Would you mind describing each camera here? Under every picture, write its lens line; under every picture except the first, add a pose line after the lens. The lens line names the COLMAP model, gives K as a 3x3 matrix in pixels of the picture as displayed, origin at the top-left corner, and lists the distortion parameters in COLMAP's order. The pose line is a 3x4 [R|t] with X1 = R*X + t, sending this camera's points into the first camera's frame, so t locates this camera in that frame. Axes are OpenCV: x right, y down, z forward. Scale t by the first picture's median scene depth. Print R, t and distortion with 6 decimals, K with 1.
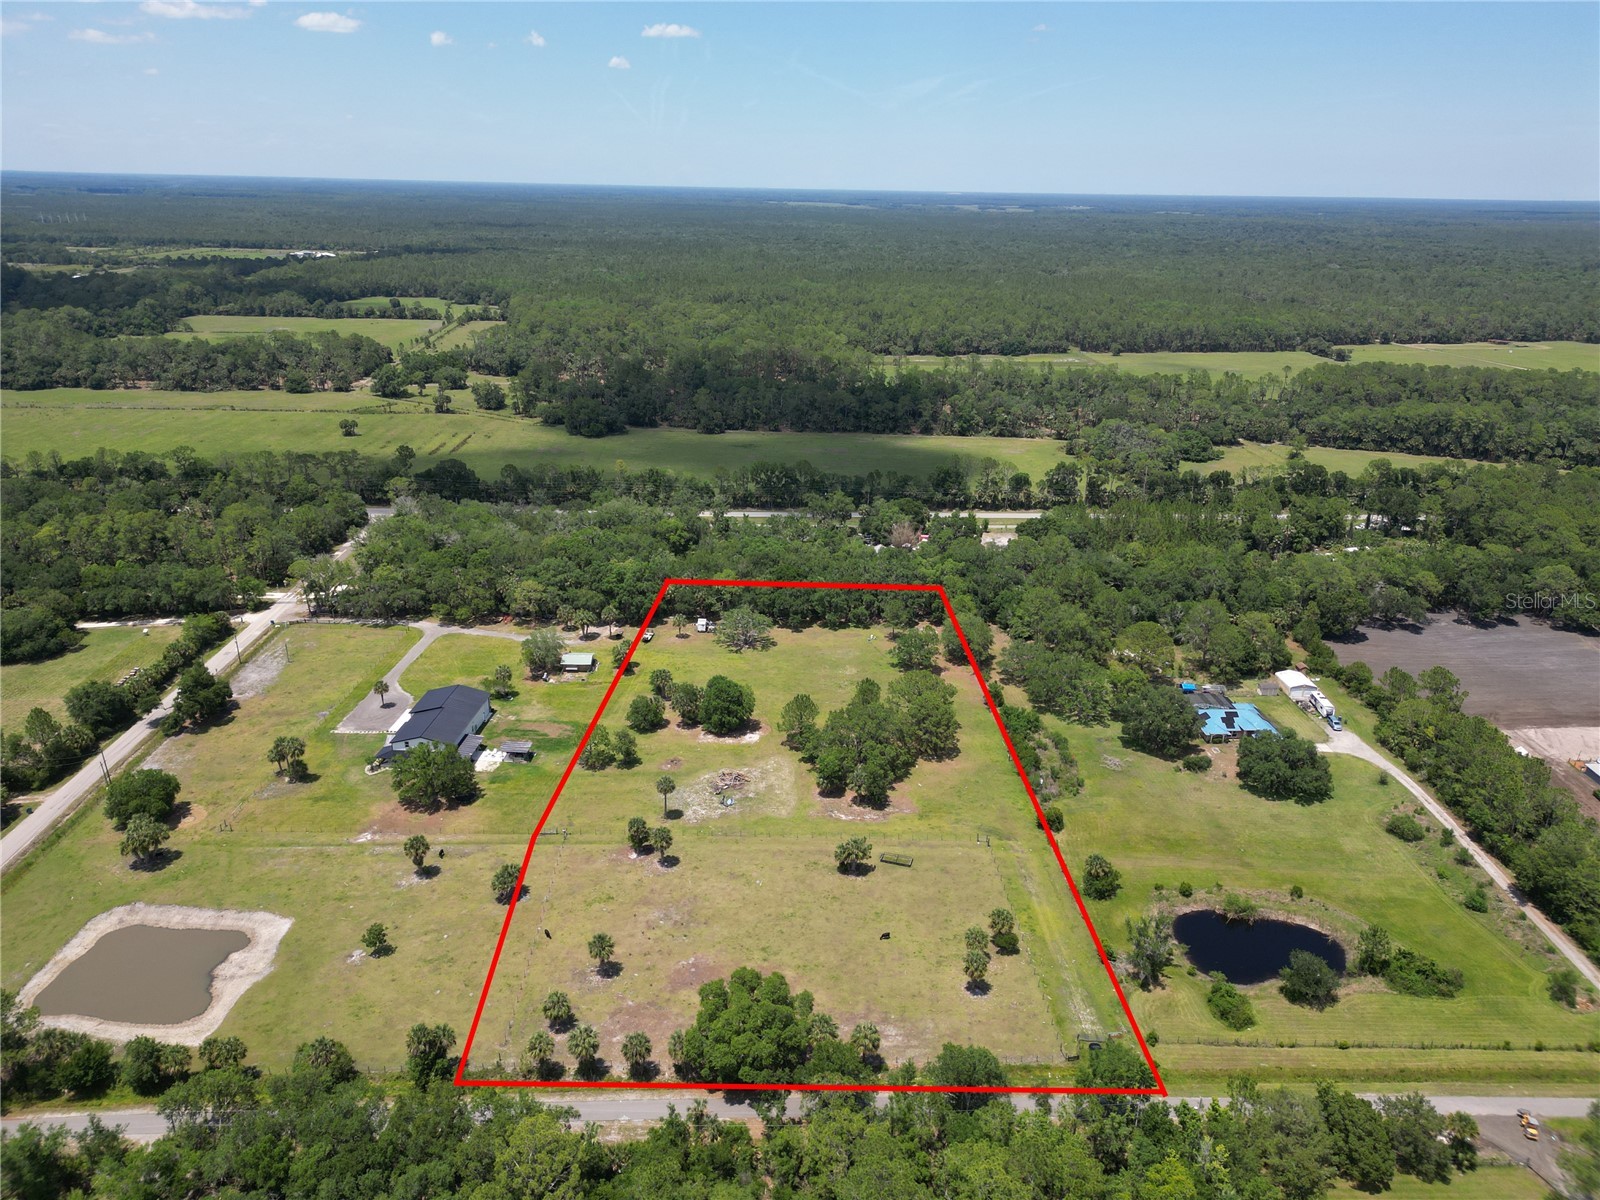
lens RADIAL K [[1104.8, 0, 797.1], [0, 1104.8, 605.9], [0, 0, 1]] dist [0.071343, -0.069518]
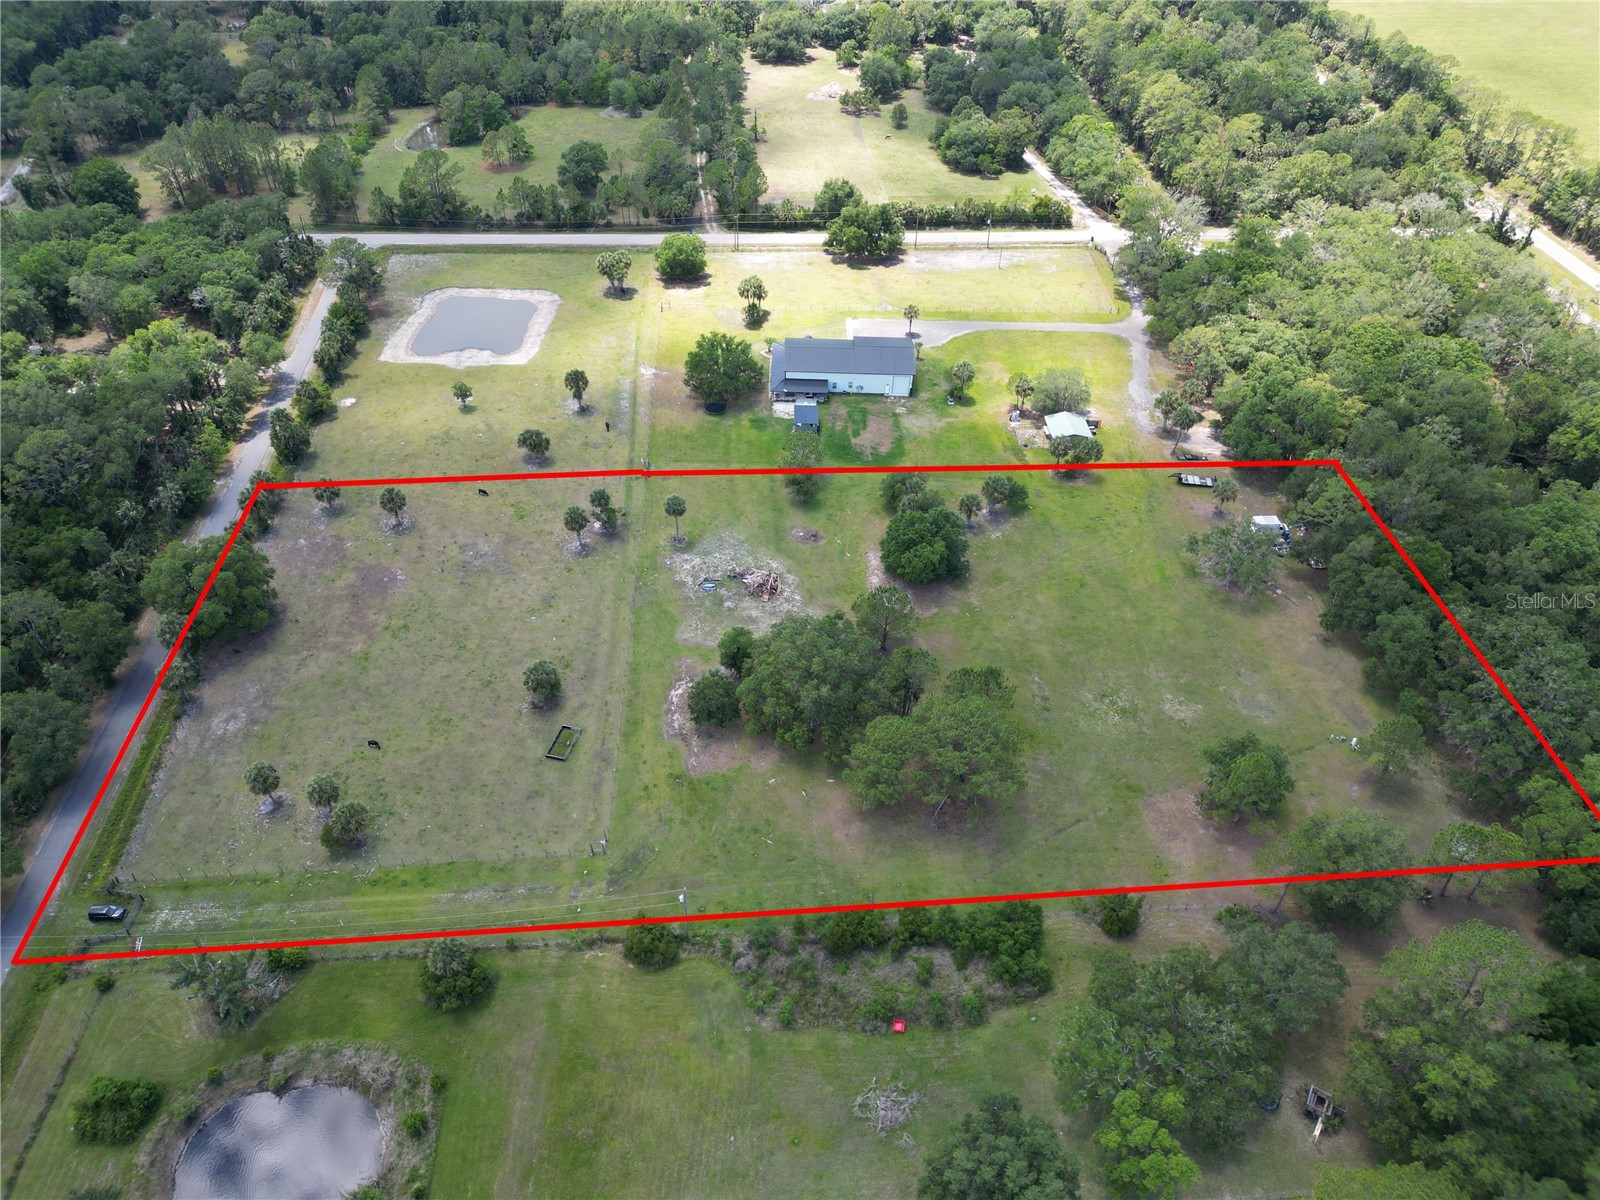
lens RADIAL K [[1104.8, 0, 797.1], [0, 1104.8, 605.9], [0, 0, 1]] dist [0.071343, -0.069518]
pose [[0.051966, 0.649680, -0.758429, 0.474805], [-0.380146, 0.715149, 0.586559, -0.256991], [0.923465, 0.257833, 0.284137, 0.733705]]
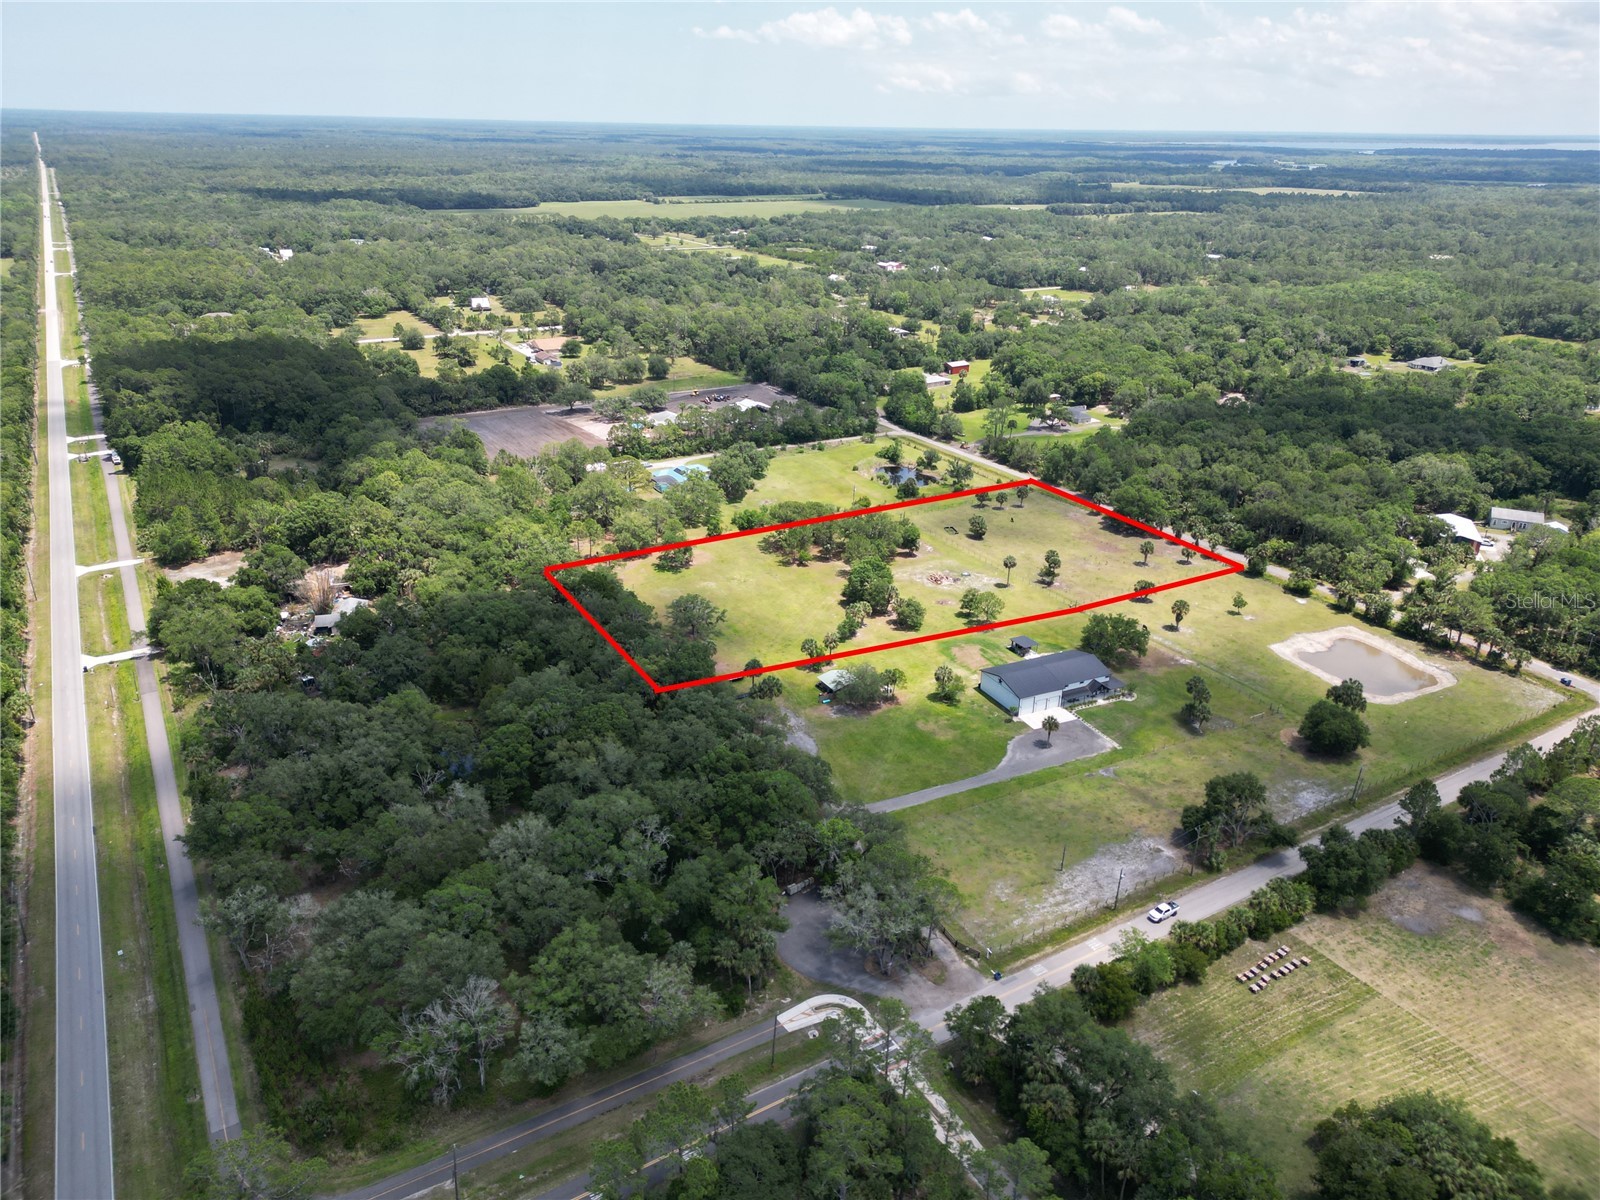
lens RADIAL K [[1104.8, 0, 797.1], [0, 1104.8, 605.9], [0, 0, 1]] dist [0.071343, -0.069518]
pose [[-0.484224, -0.371533, 0.792143, -0.944227], [0.286257, 0.788265, 0.544698, -0.536007], [-0.826792, 0.490512, -0.275343, 1.382952]]
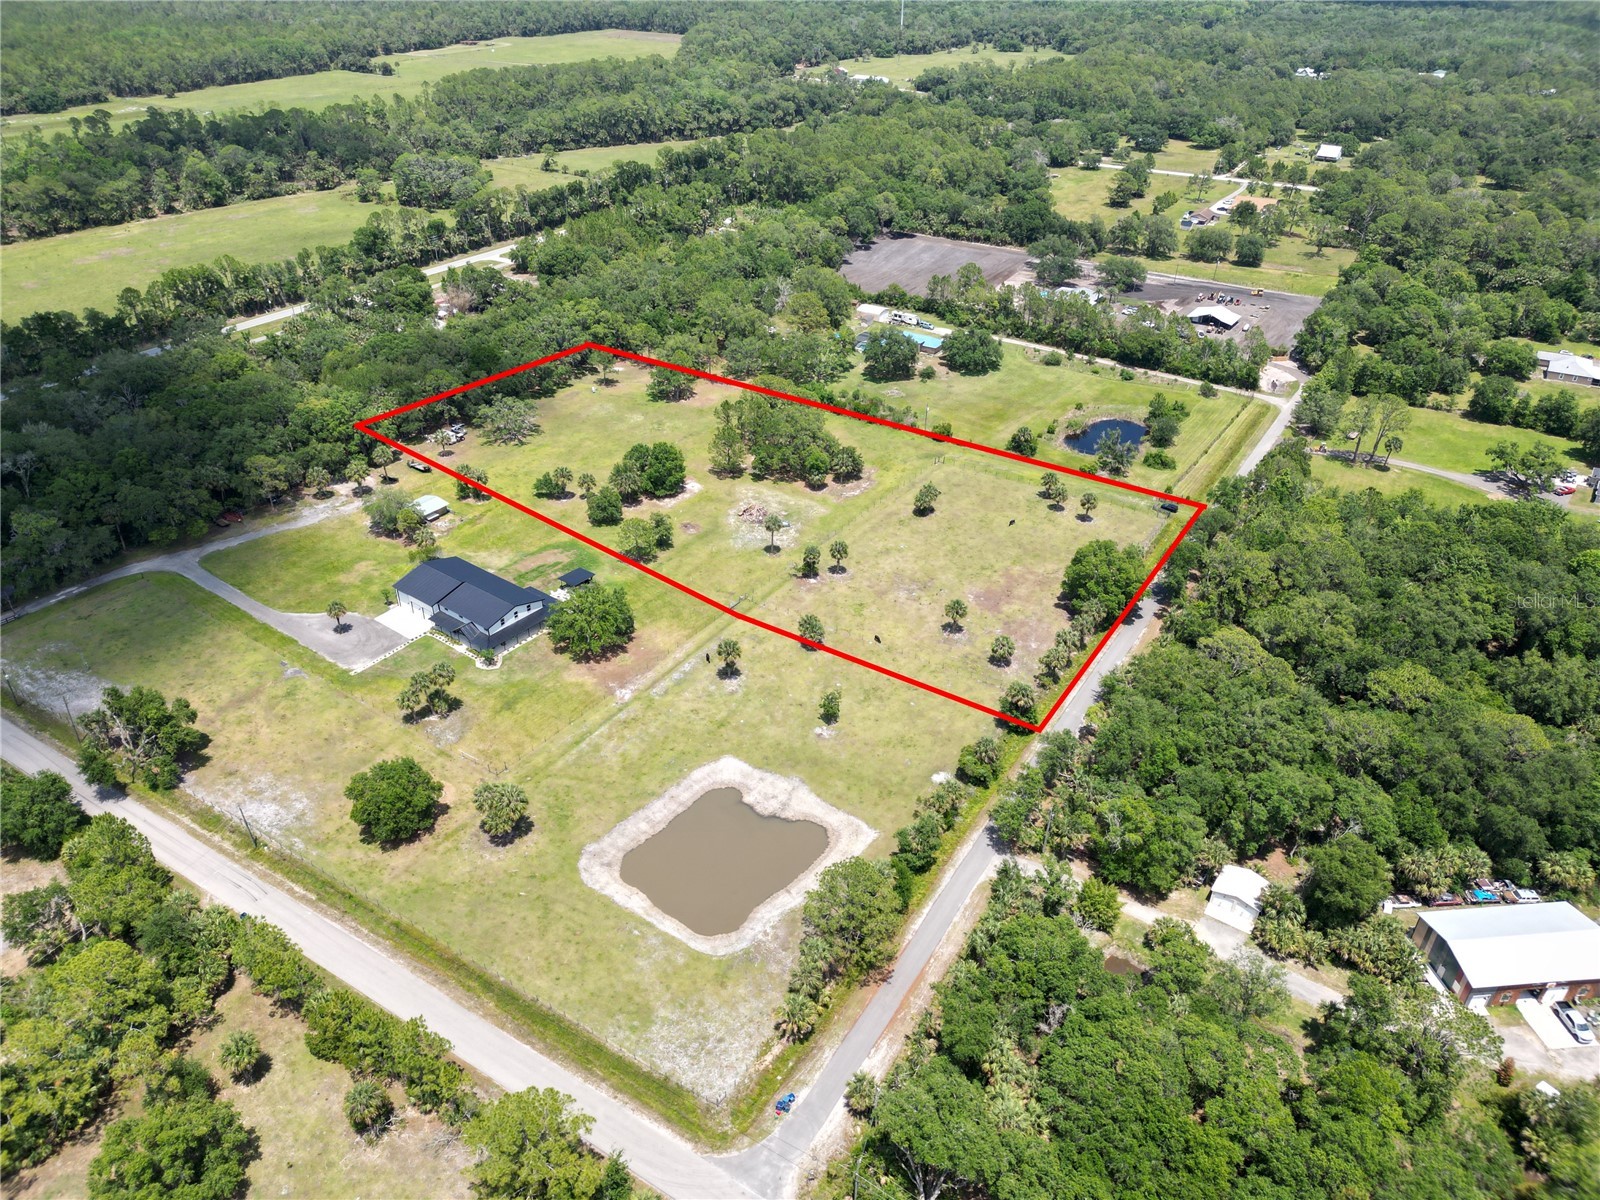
lens RADIAL K [[1104.8, 0, 797.1], [0, 1104.8, 605.9], [0, 0, 1]] dist [0.071343, -0.069518]
pose [[0.561957, -0.447862, 0.695431, -0.750347], [0.287506, 0.894076, 0.343465, -0.107553], [-0.775593, 0.006928, 0.631195, 0.257267]]
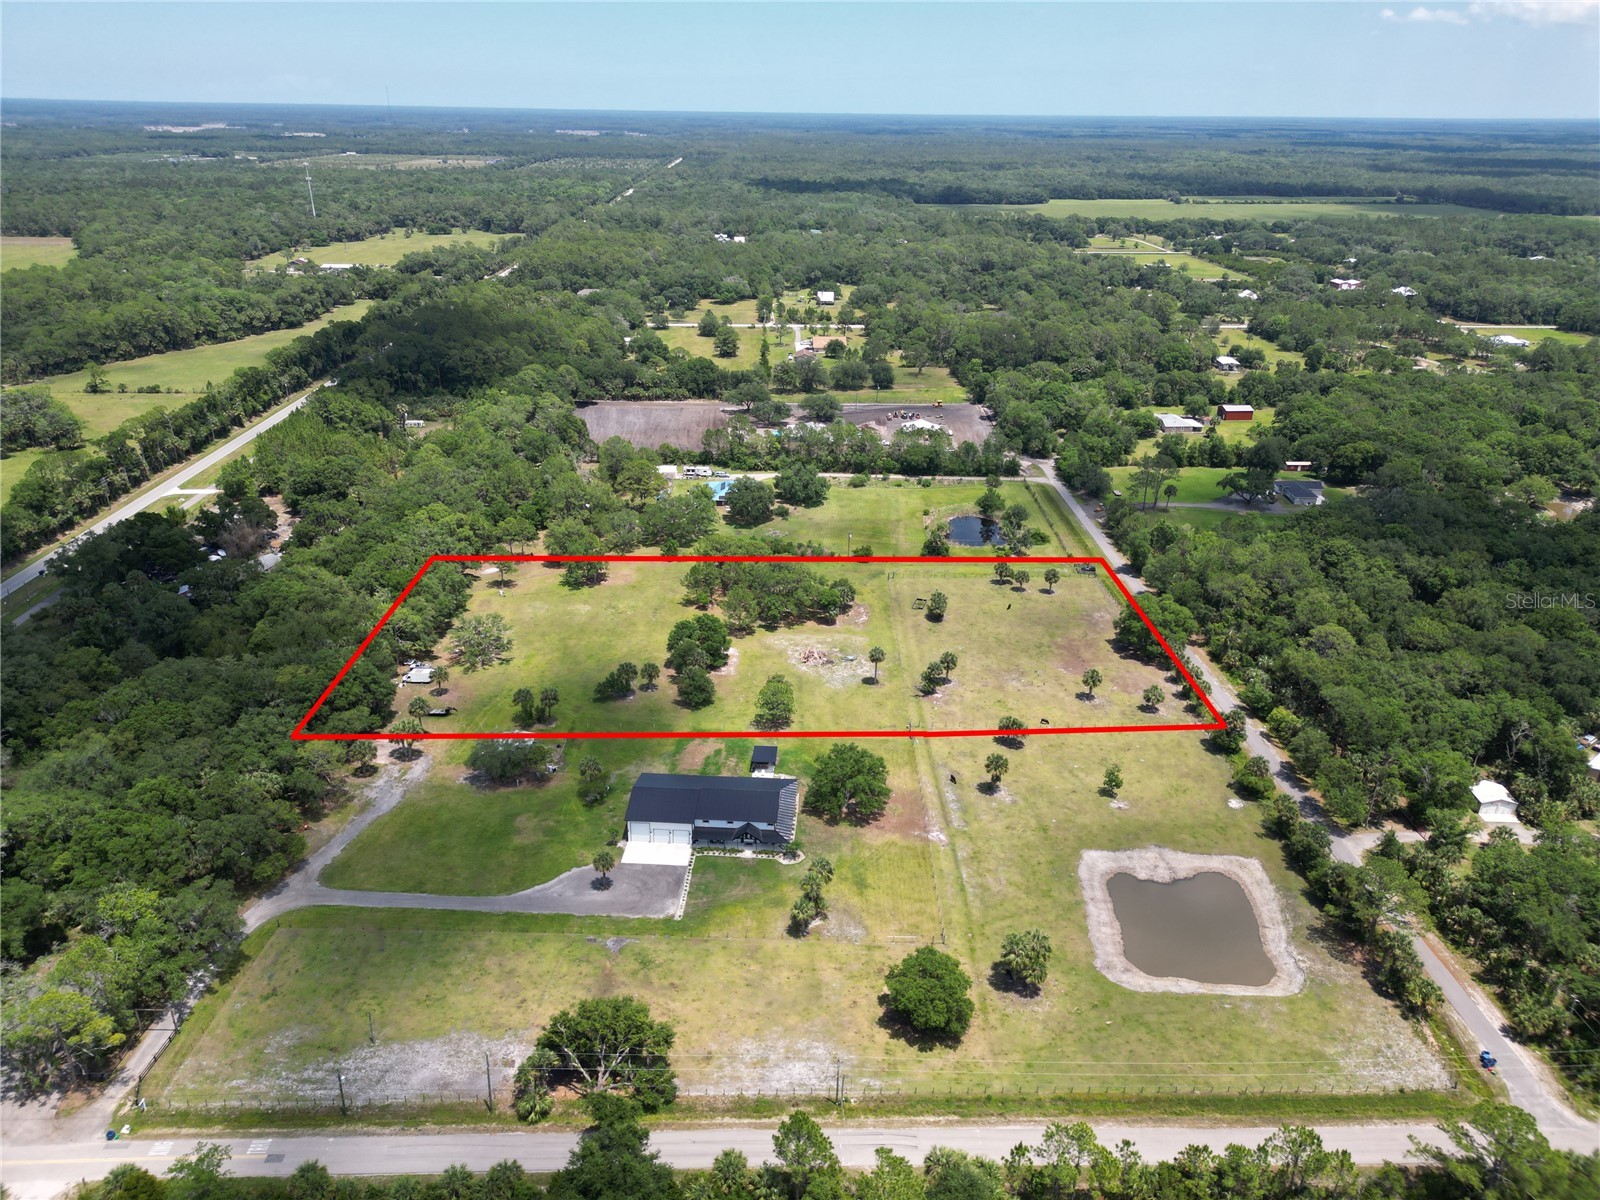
lens RADIAL K [[1096.2, 0, 798.9], [0, 1096.2, 630.6], [0, 0, 1]] dist [0.070302, -0.061613]
pose [[0.012484, -0.441747, 0.897053, -0.934021], [0.342182, 0.844845, 0.411276, -0.290149], [-0.939551, 0.301821, 0.161705, 0.750307]]
